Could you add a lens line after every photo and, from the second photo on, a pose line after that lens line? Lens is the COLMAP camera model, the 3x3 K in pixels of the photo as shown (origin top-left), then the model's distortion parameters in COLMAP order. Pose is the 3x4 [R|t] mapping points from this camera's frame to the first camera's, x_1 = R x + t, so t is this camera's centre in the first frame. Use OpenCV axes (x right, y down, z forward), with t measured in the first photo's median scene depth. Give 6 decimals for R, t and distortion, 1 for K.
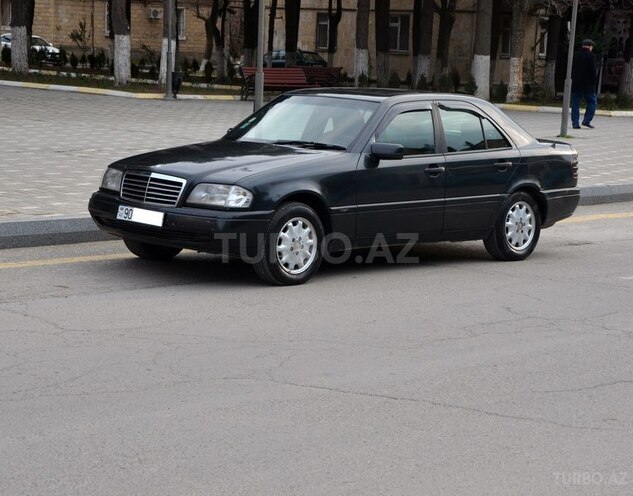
lens RADIAL K [[1388.0, 0, 316.1], [0, 1388.0, 248.0], [0, 0, 1]] dist [0.324897, 0.000000]
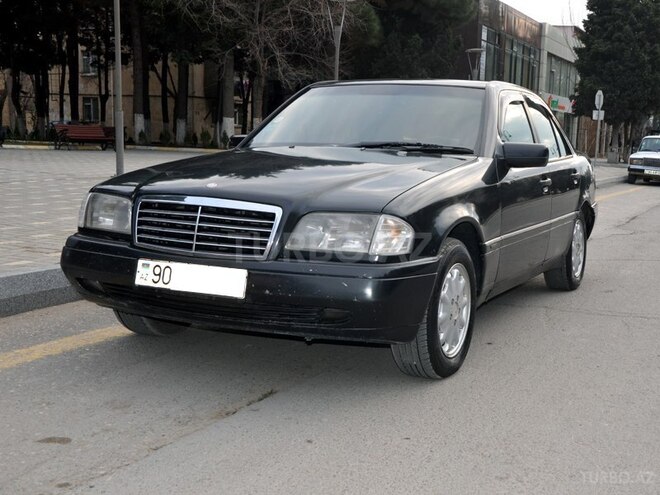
lens RADIAL K [[774.9, 0, 331.9], [0, 774.9, 249.4], [0, 0, 1]] dist [0.077535, 0.000000]
pose [[0.944625, -0.056330, 0.323280, -0.168687], [0.052887, 0.998411, 0.019433, -0.036592], [-0.323861, -0.001259, 0.946104, 0.689209]]
